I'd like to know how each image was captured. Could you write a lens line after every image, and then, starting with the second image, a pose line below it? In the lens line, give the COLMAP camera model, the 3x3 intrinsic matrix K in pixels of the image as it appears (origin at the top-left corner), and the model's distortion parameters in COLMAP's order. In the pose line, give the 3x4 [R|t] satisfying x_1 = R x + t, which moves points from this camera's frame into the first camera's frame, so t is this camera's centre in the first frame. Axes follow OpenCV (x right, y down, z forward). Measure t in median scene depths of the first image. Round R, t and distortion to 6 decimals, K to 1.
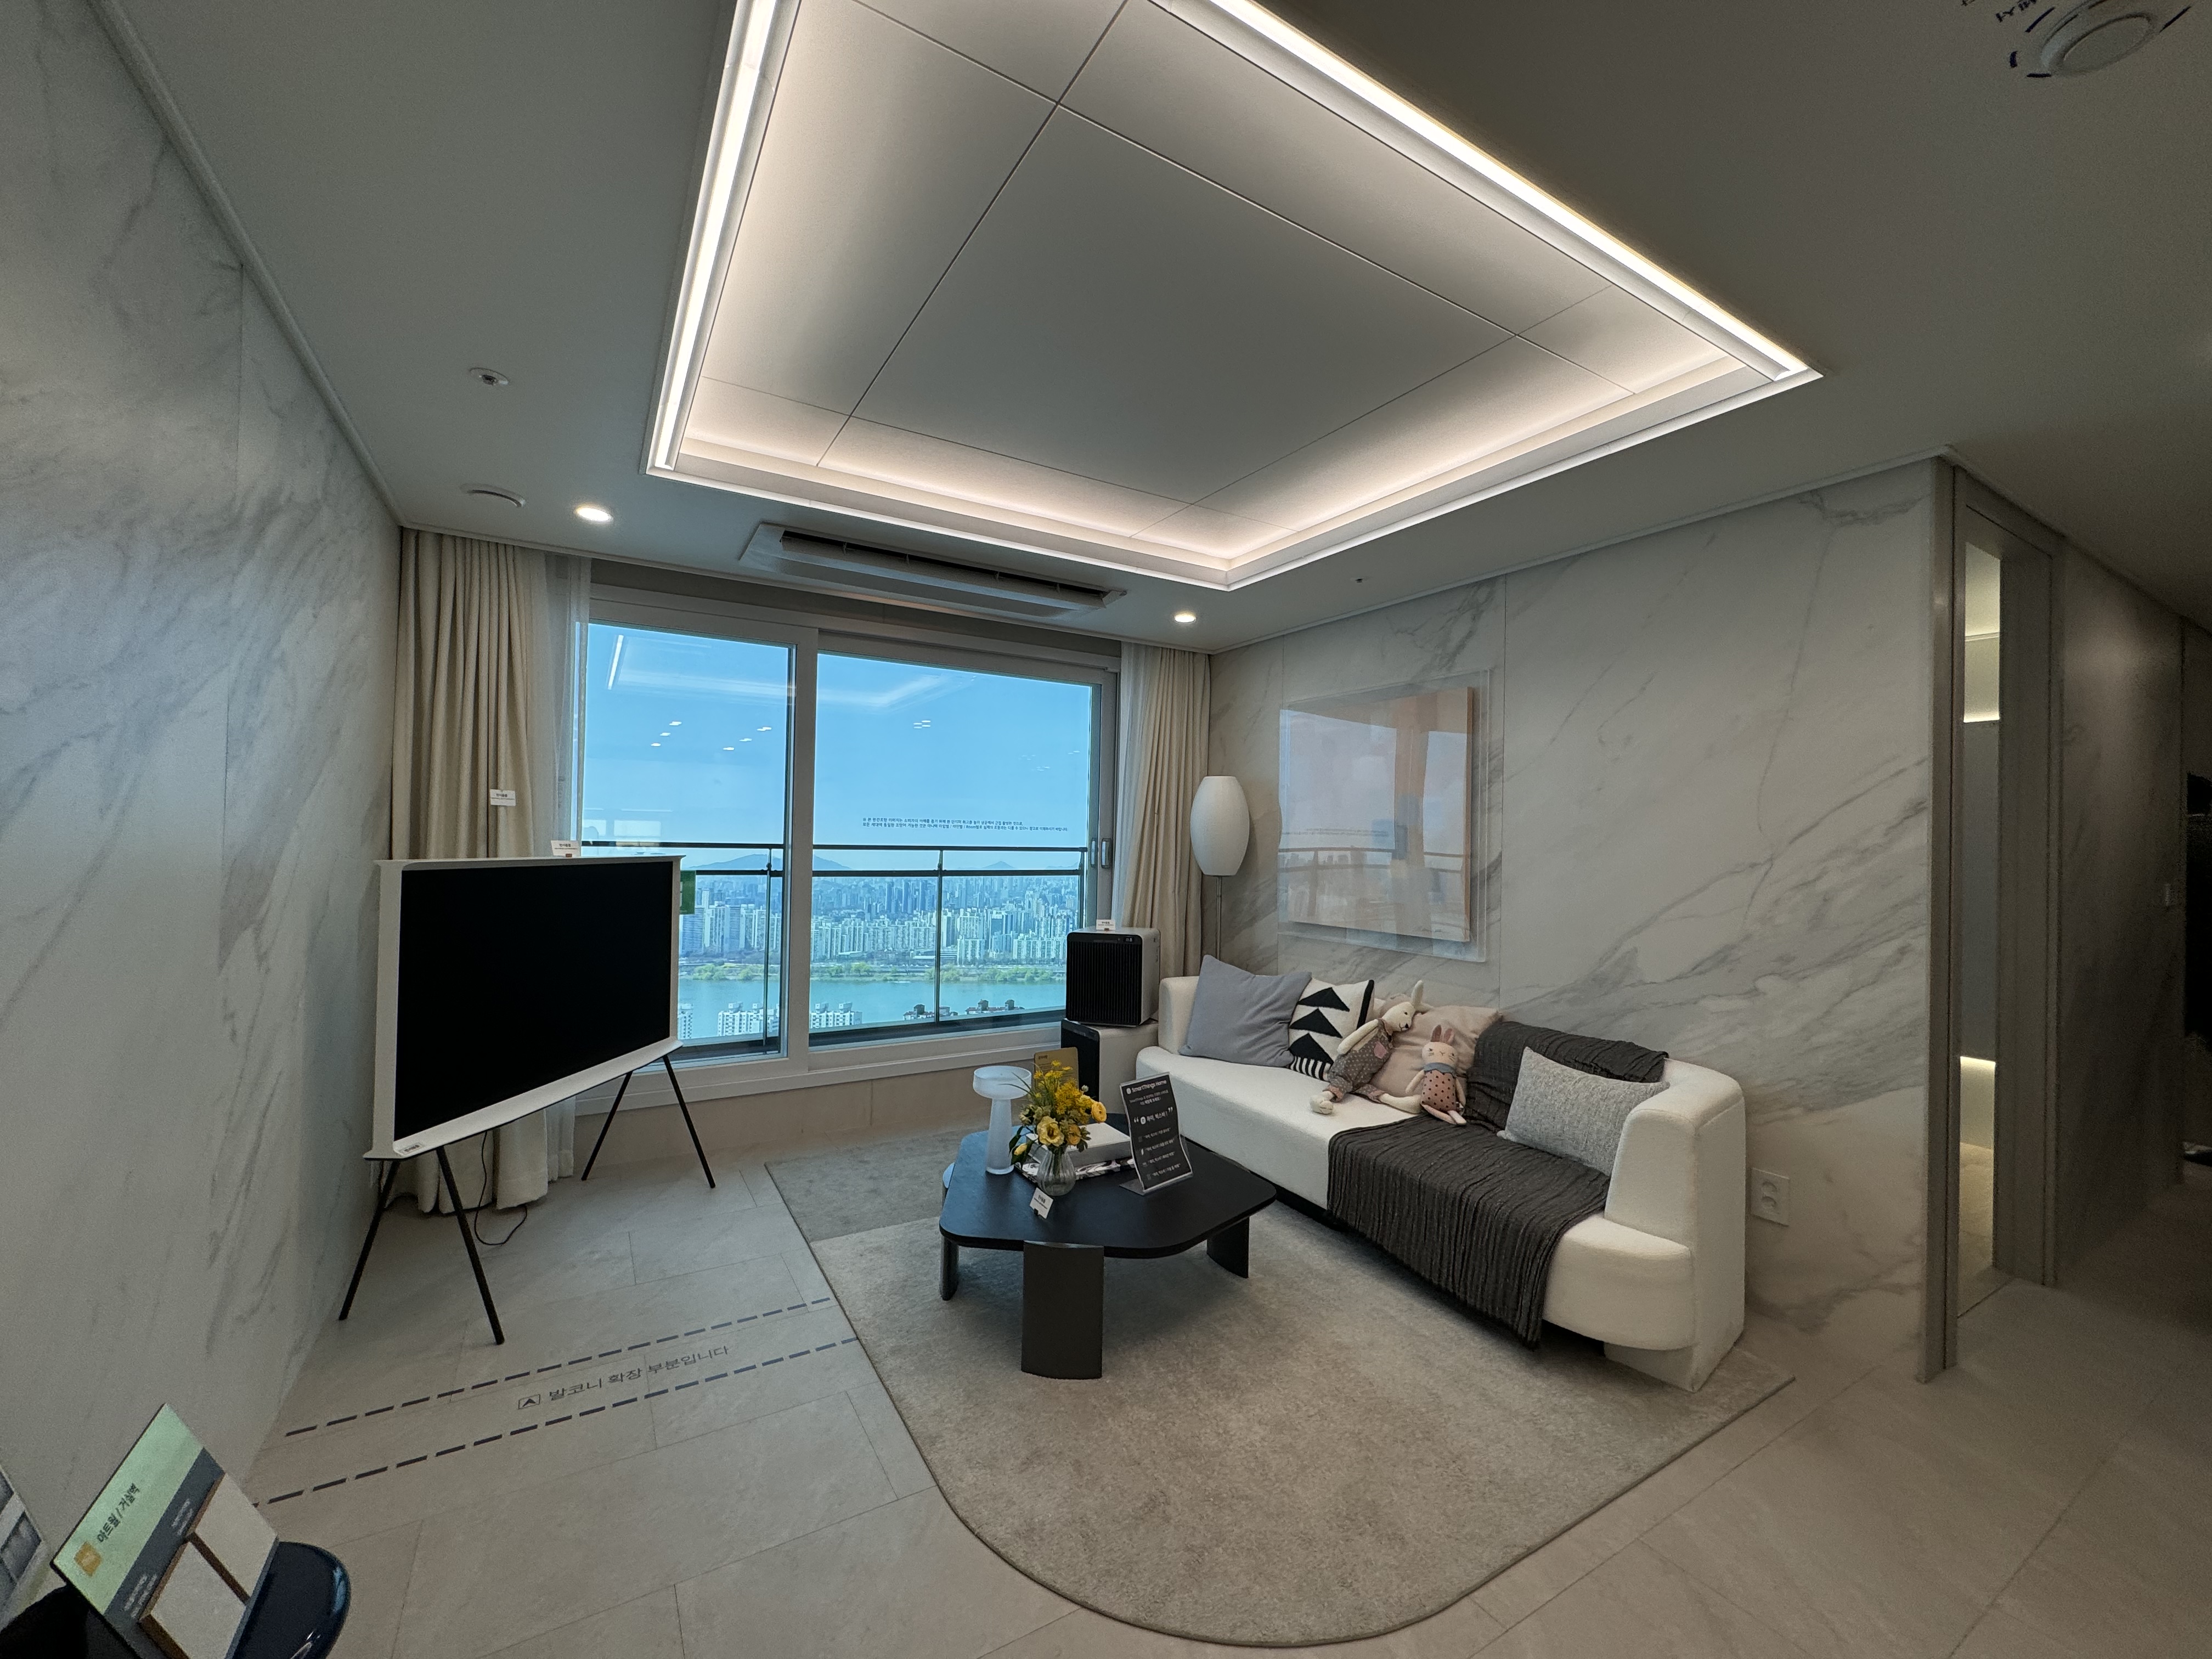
lens RADIAL K [[885.3, 0, 1103.9], [0, 885.3, 828.4], [0, 0, 1]] dist [-0.004138, 0.000633]
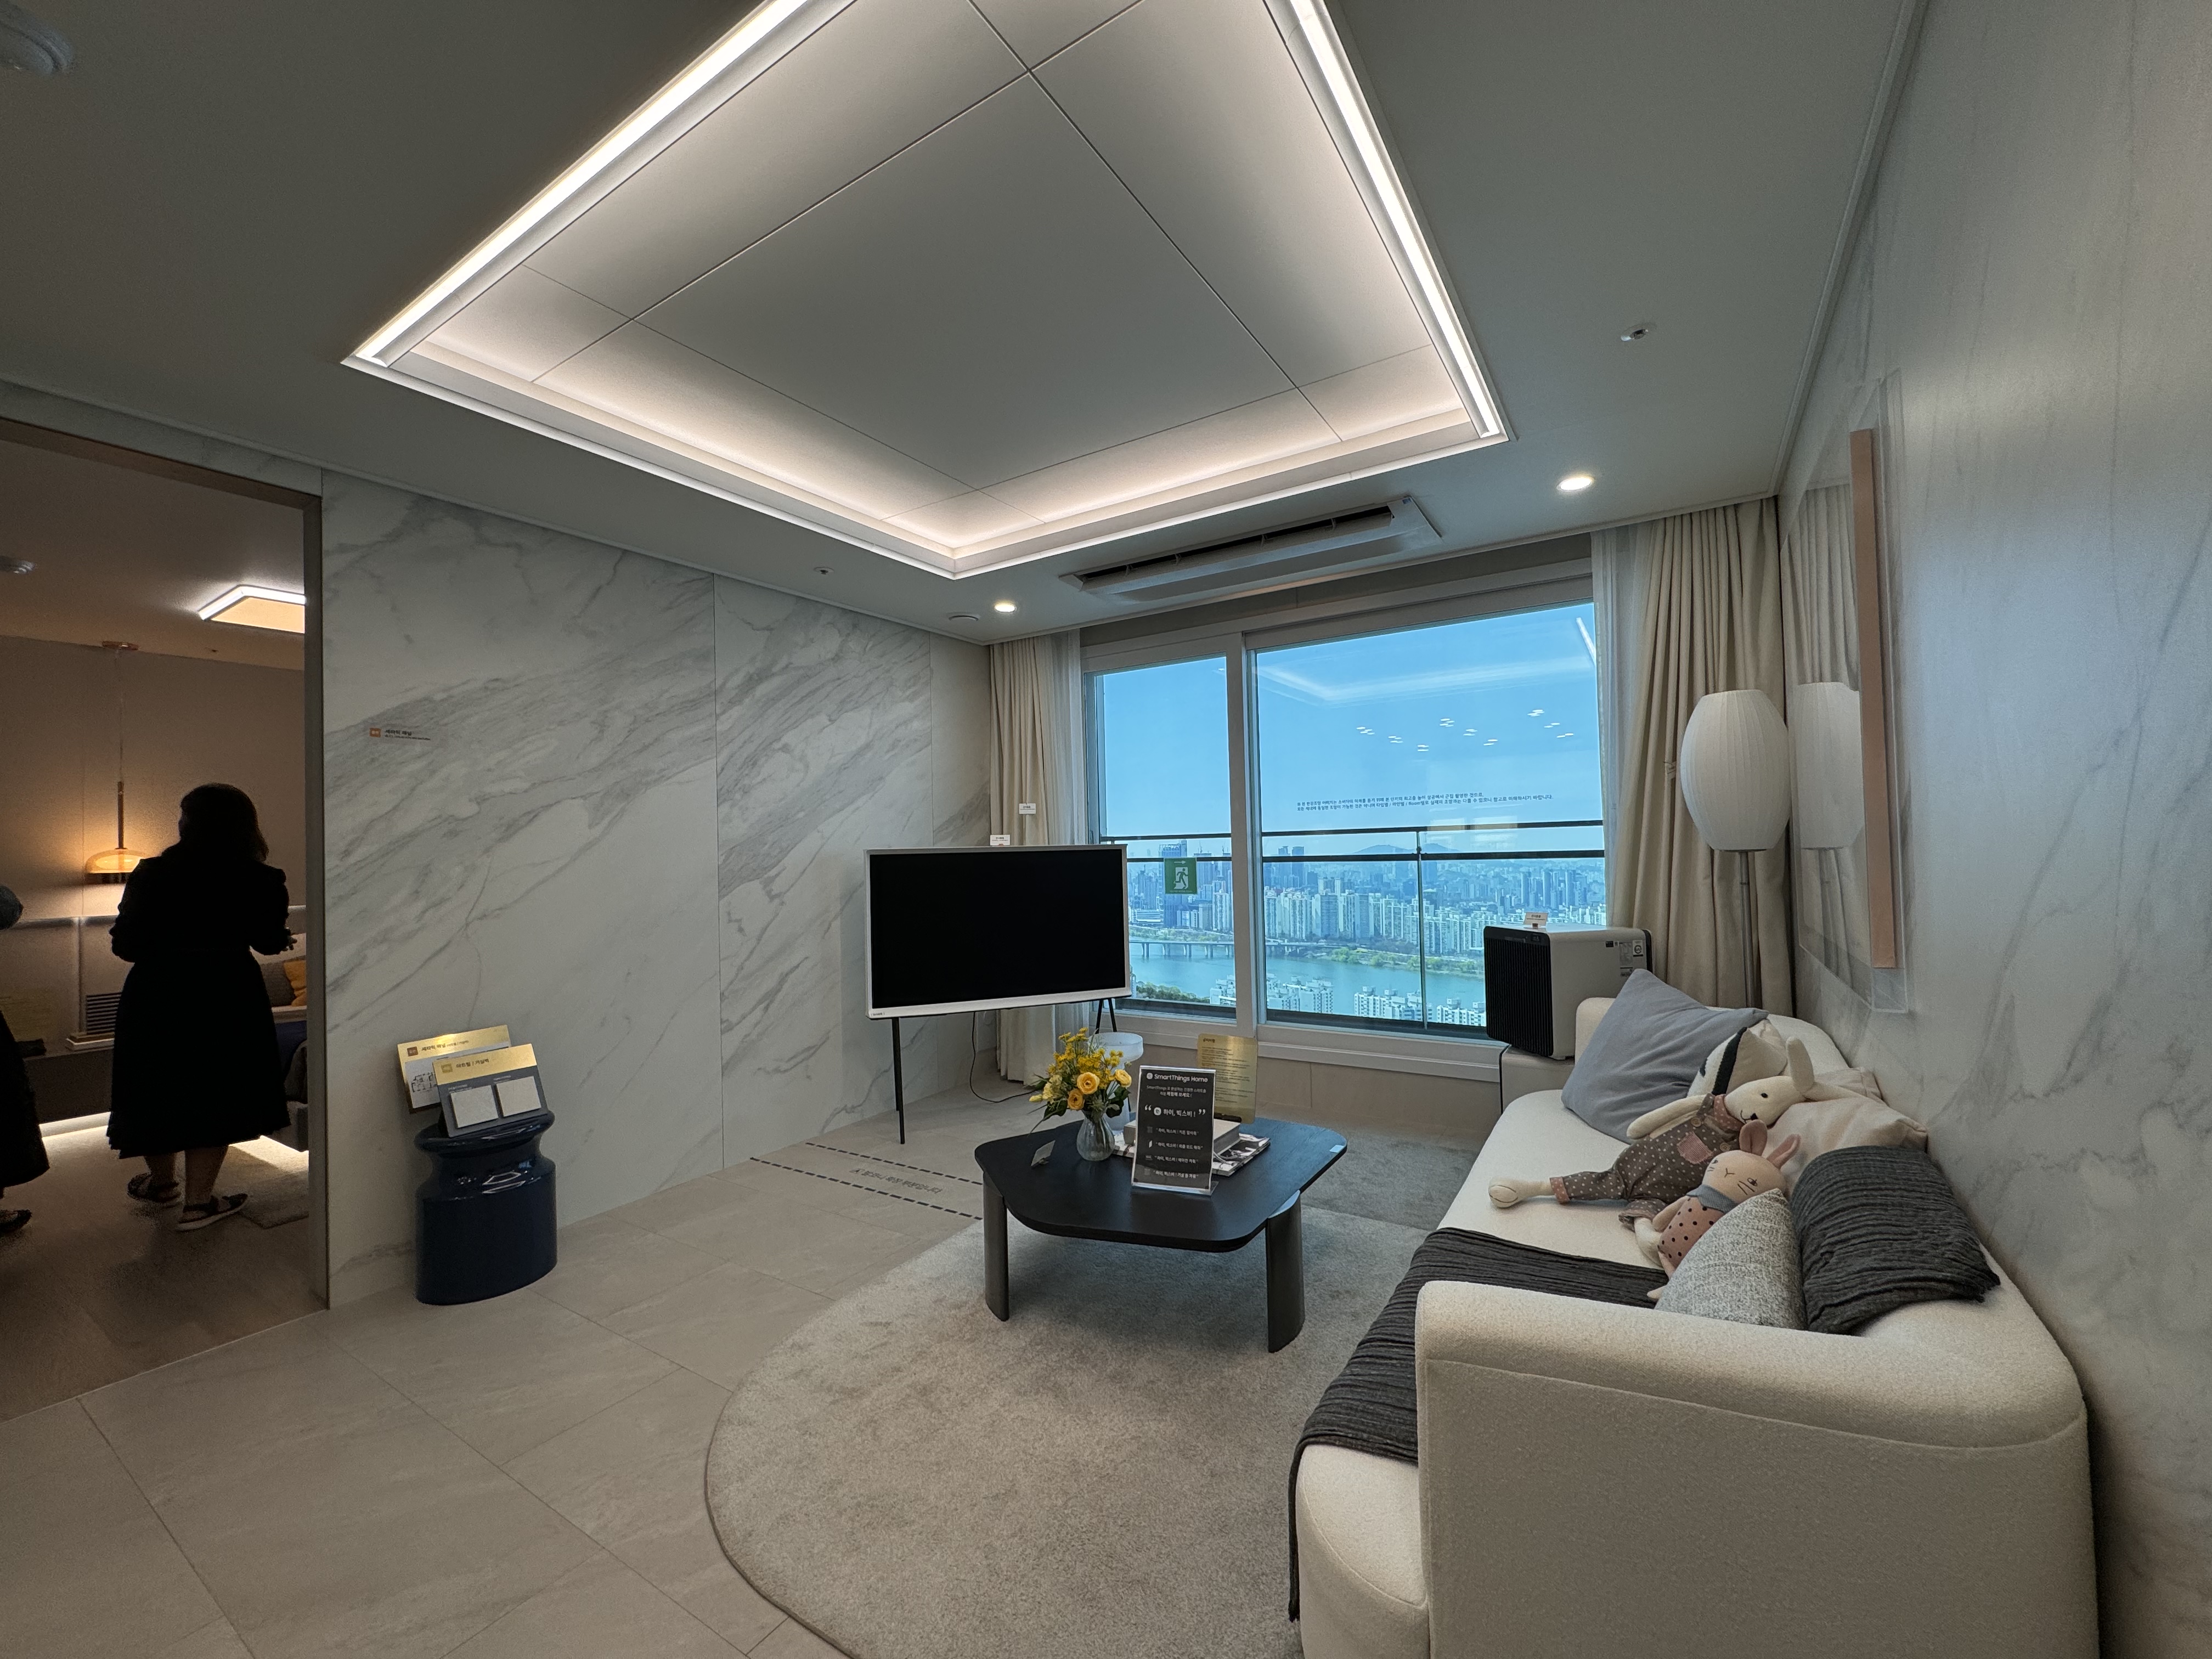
lens RADIAL K [[885.3, 0, 1107.9], [0, 885.3, 831.2], [0, 0, 1]] dist [-0.004138, 0.000633]
pose [[0.440563, -0.048987, -0.896384, 0.562844], [0.046159, 0.998425, -0.031877, 0.044627], [0.896534, -0.027333, 0.442131, 0.366827]]
